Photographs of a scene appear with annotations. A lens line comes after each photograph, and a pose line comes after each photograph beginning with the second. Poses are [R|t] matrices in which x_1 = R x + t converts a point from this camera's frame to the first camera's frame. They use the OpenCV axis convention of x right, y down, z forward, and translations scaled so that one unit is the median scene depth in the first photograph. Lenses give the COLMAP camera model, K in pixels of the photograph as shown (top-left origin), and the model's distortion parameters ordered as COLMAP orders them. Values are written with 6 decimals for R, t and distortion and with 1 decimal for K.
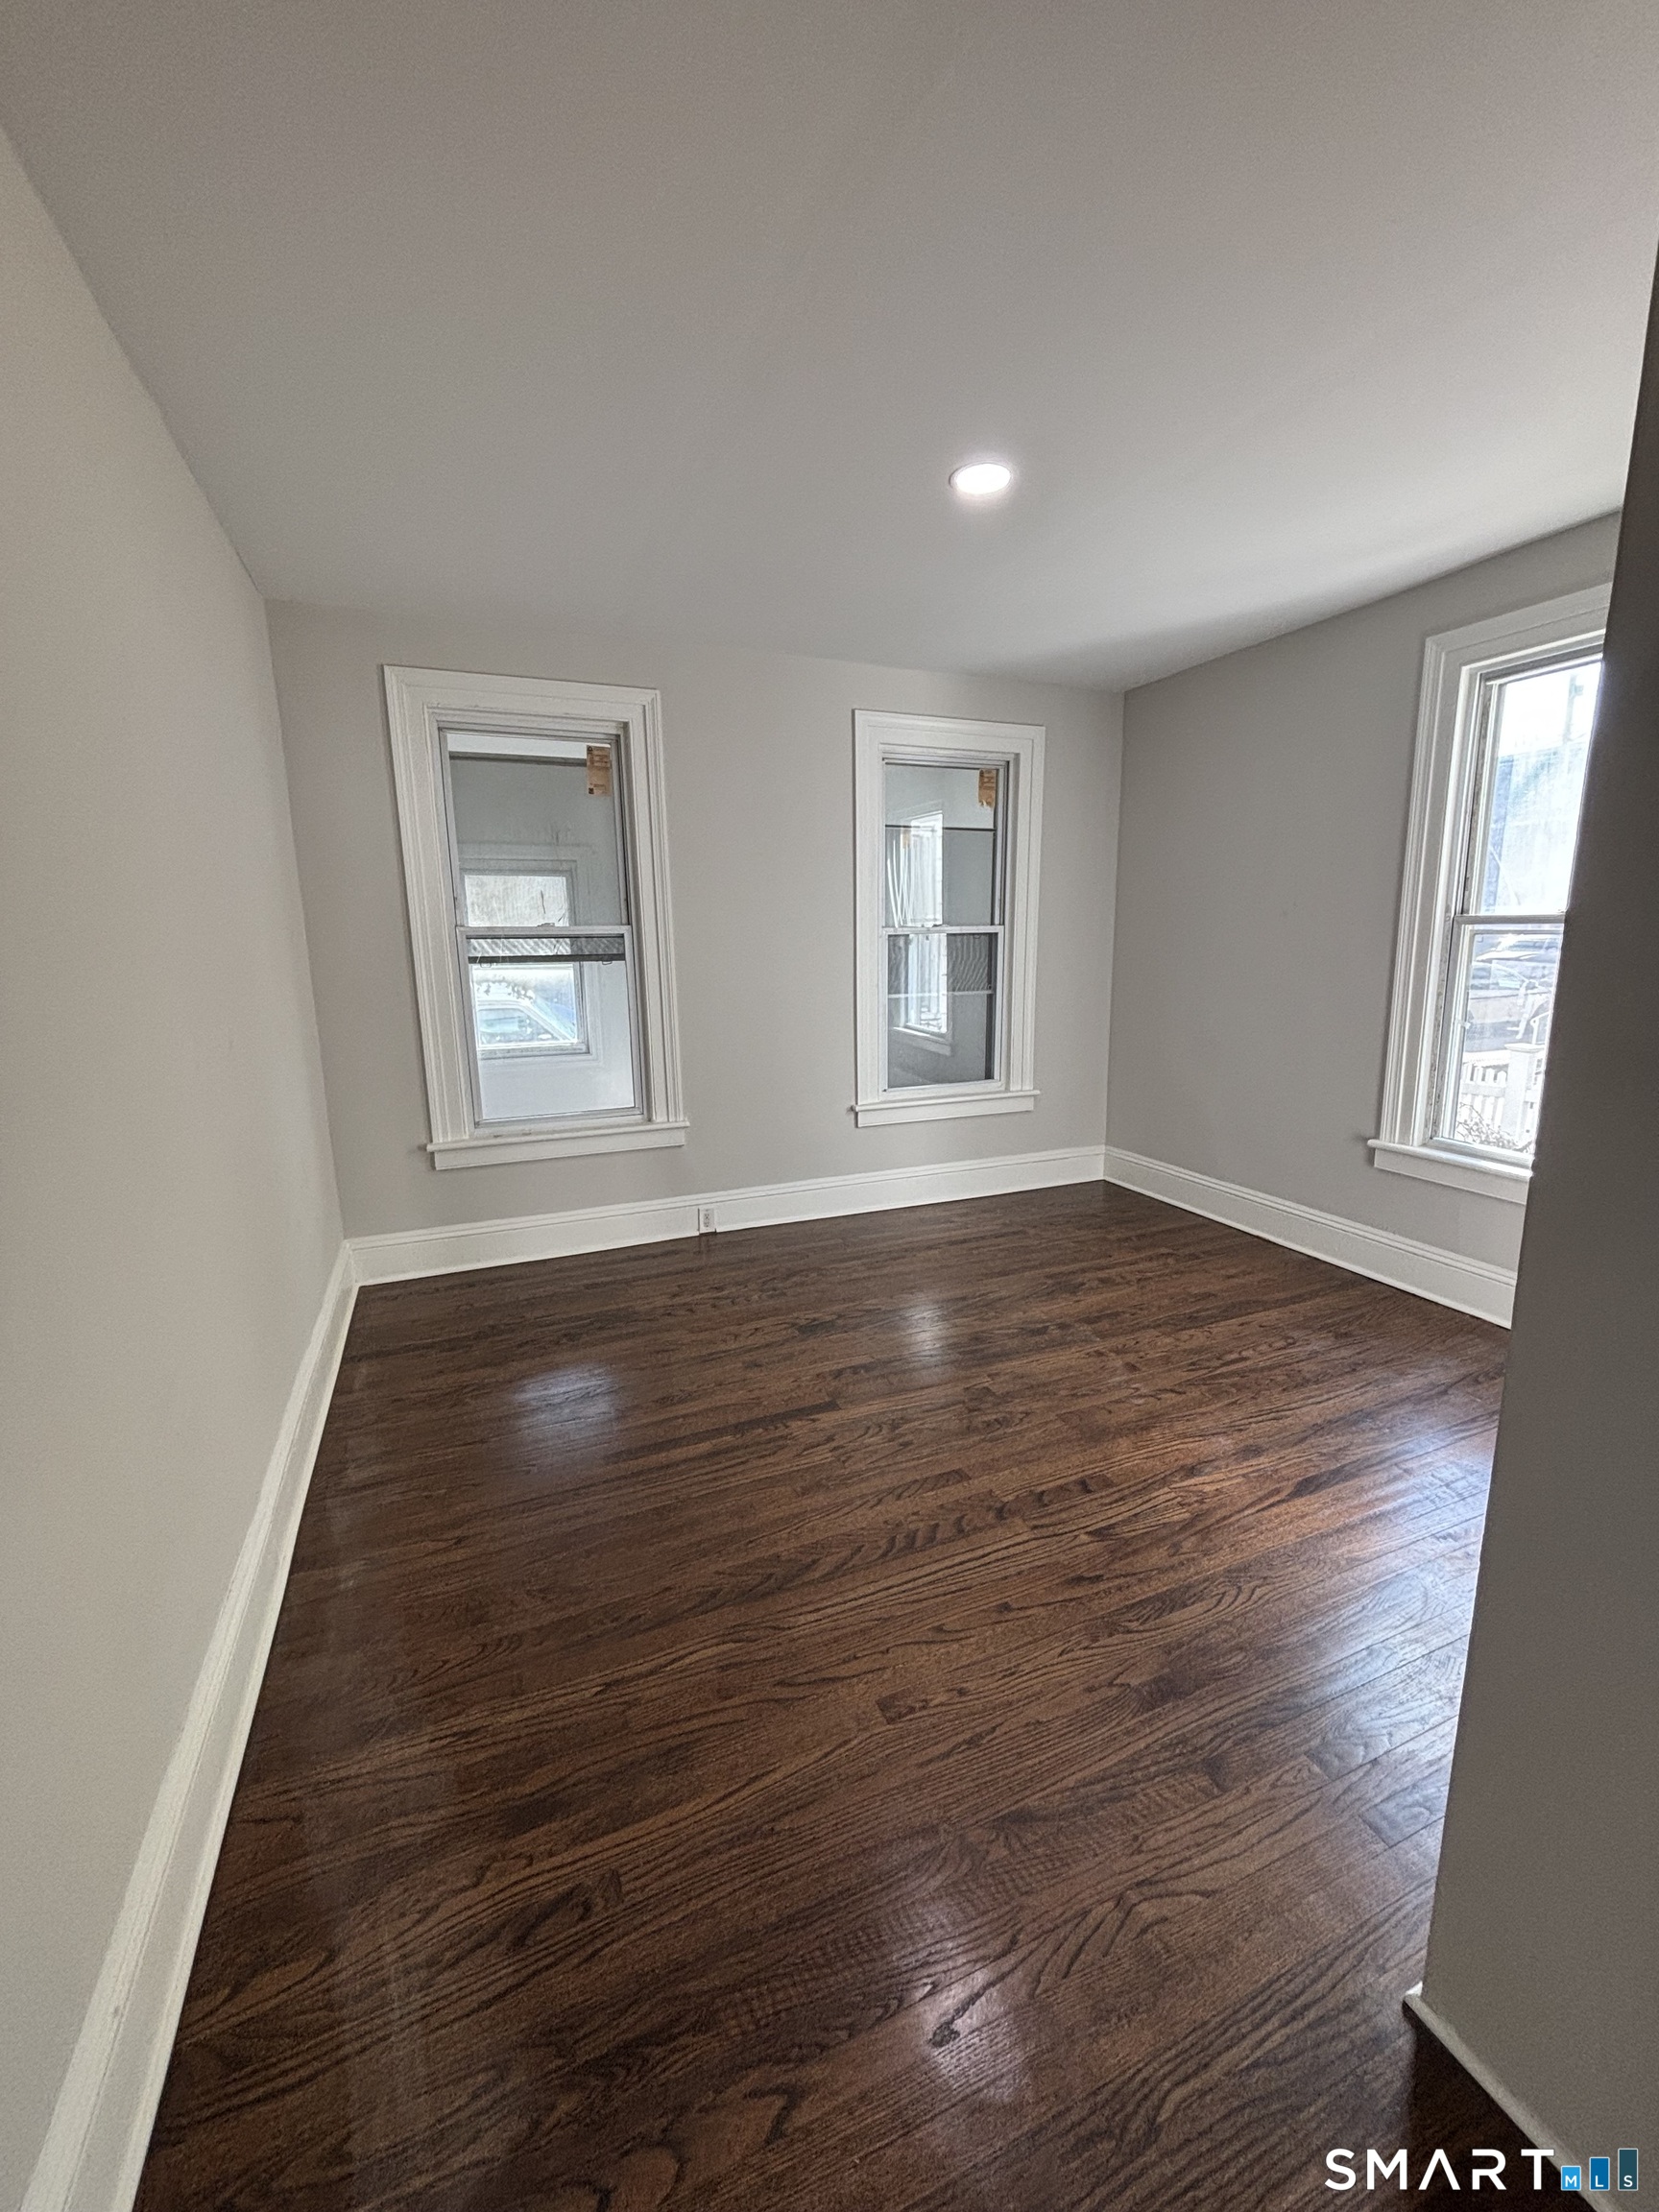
lens RADIAL K [[897.3, 0, 829.5], [0, 897.3, 1106.0], [0, 0, 1]] dist [0.001134, 0.005802]
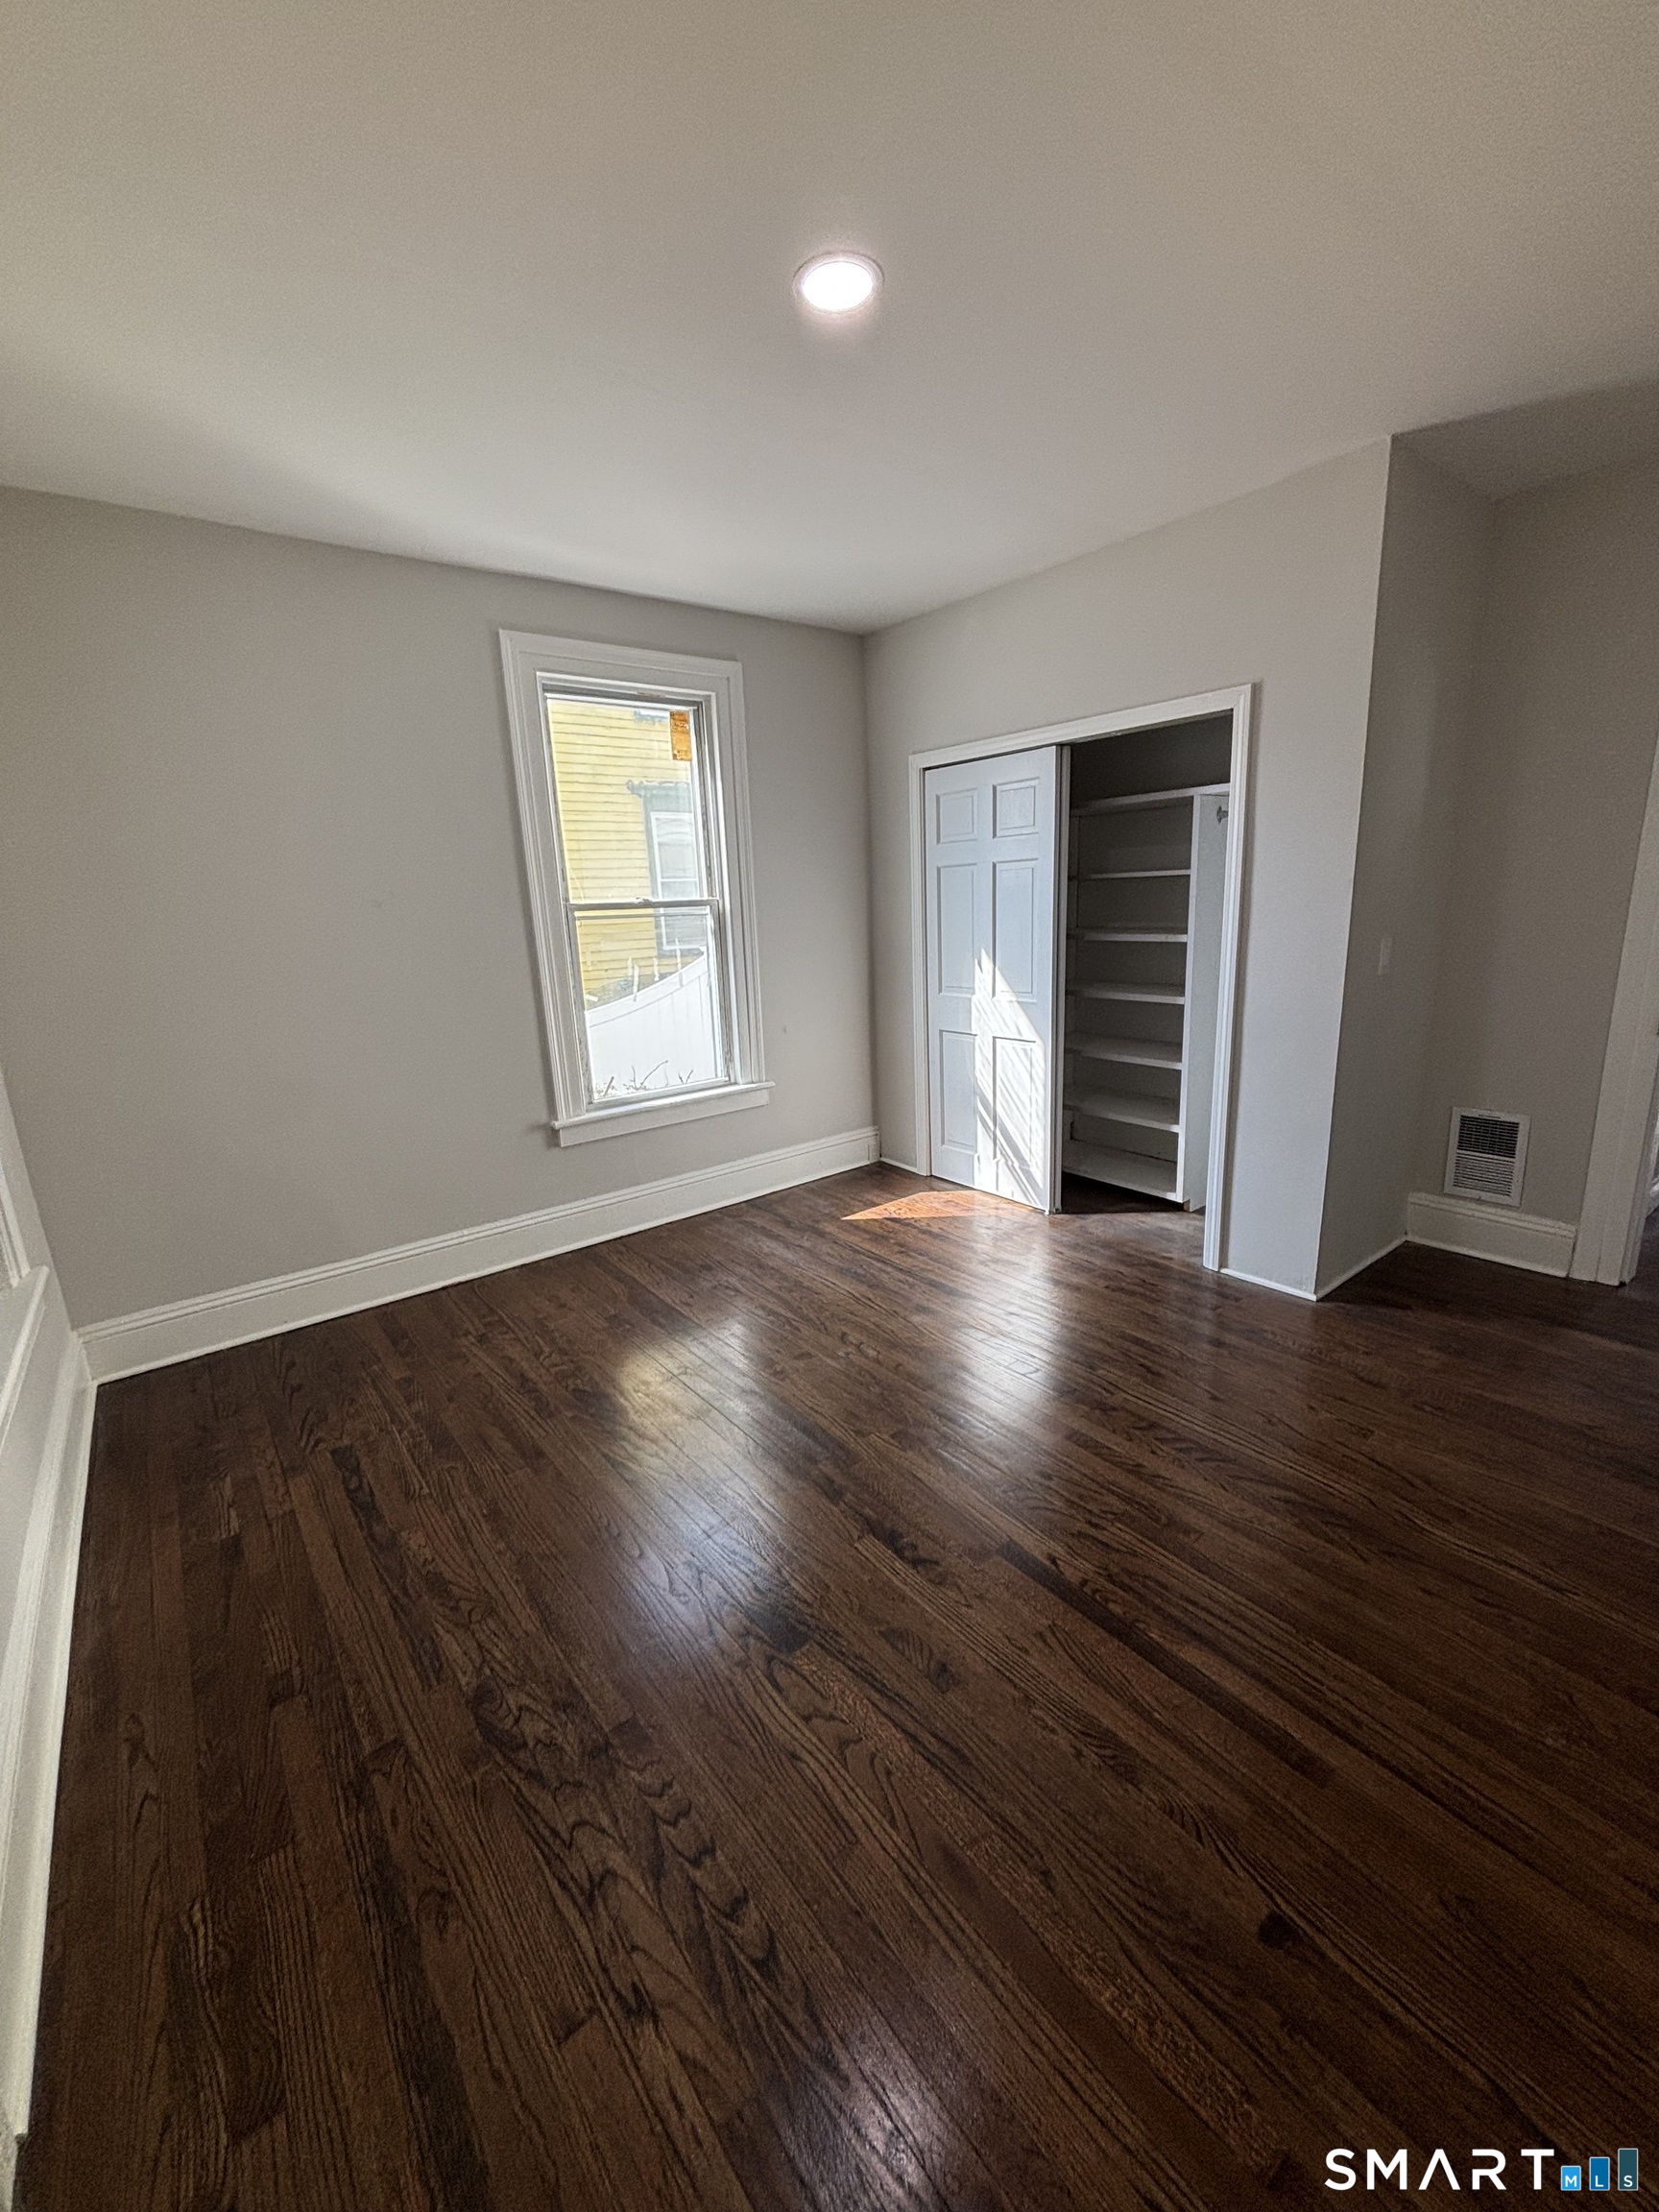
lens RADIAL K [[897.3, 0, 829.5], [0, 897.3, 1106.0], [0, 0, 1]] dist [0.001134, 0.005802]
pose [[-0.262595, -0.202685, 0.943378, -0.446391], [0.230616, 0.936171, 0.265330, -0.180889], [-0.936942, 0.287232, -0.199091, 0.911218]]
